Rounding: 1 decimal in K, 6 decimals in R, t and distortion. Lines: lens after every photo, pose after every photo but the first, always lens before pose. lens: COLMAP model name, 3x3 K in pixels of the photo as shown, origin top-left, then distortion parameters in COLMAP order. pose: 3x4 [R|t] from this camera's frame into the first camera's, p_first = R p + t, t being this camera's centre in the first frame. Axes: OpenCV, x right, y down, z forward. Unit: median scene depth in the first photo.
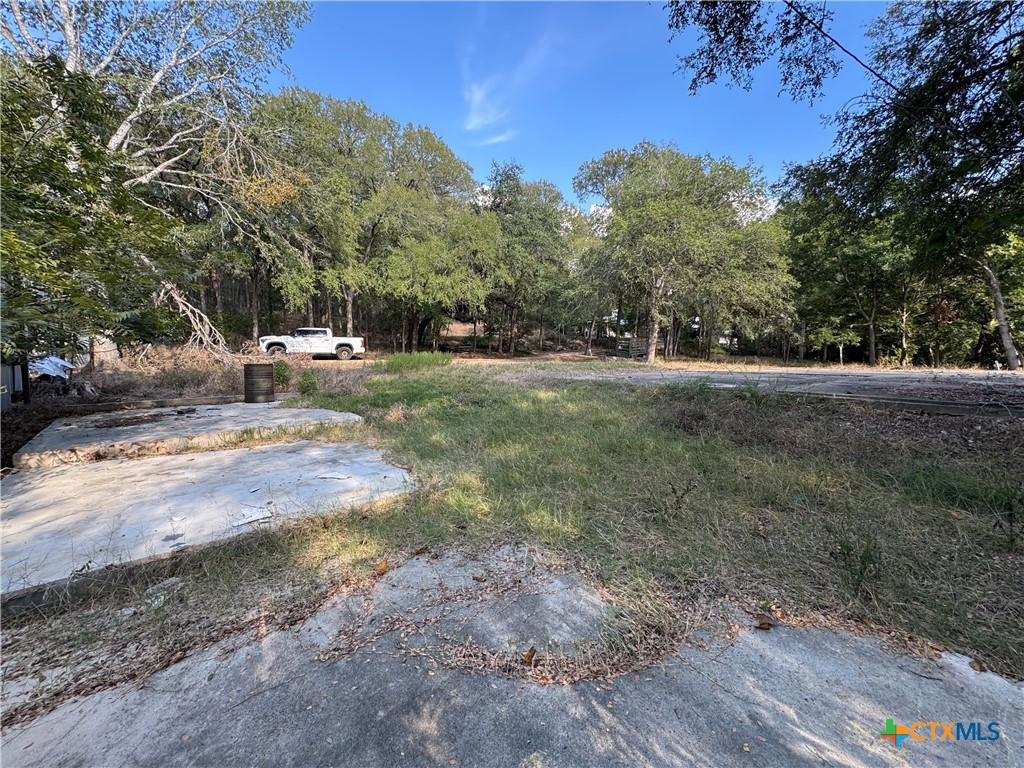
lens RADIAL K [[407.2, 0, 512.0], [0, 407.2, 384.0], [0, 0, 1]] dist [0.000989, -0.000190]
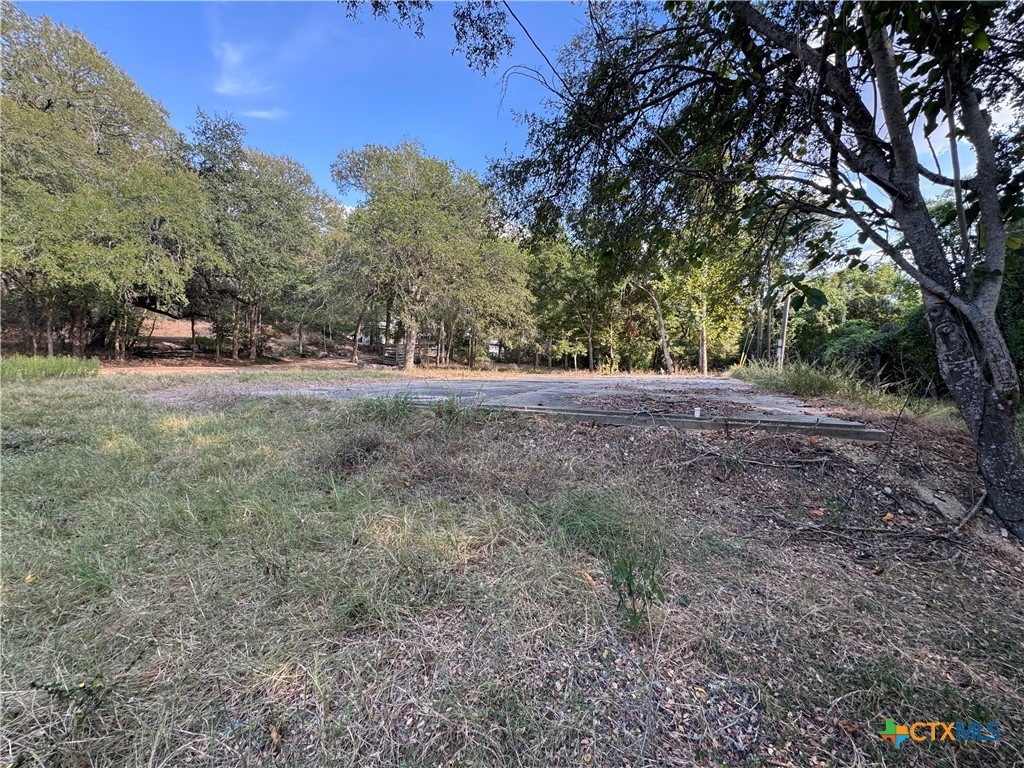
lens RADIAL K [[407.2, 0, 512.0], [0, 407.2, 384.0], [0, 0, 1]] dist [0.000989, -0.000190]
pose [[0.873106, -0.022093, 0.487029, 0.086882], [0.030789, 0.999477, -0.009857, -0.004992], [-0.486557, 0.023601, 0.873330, 0.058424]]
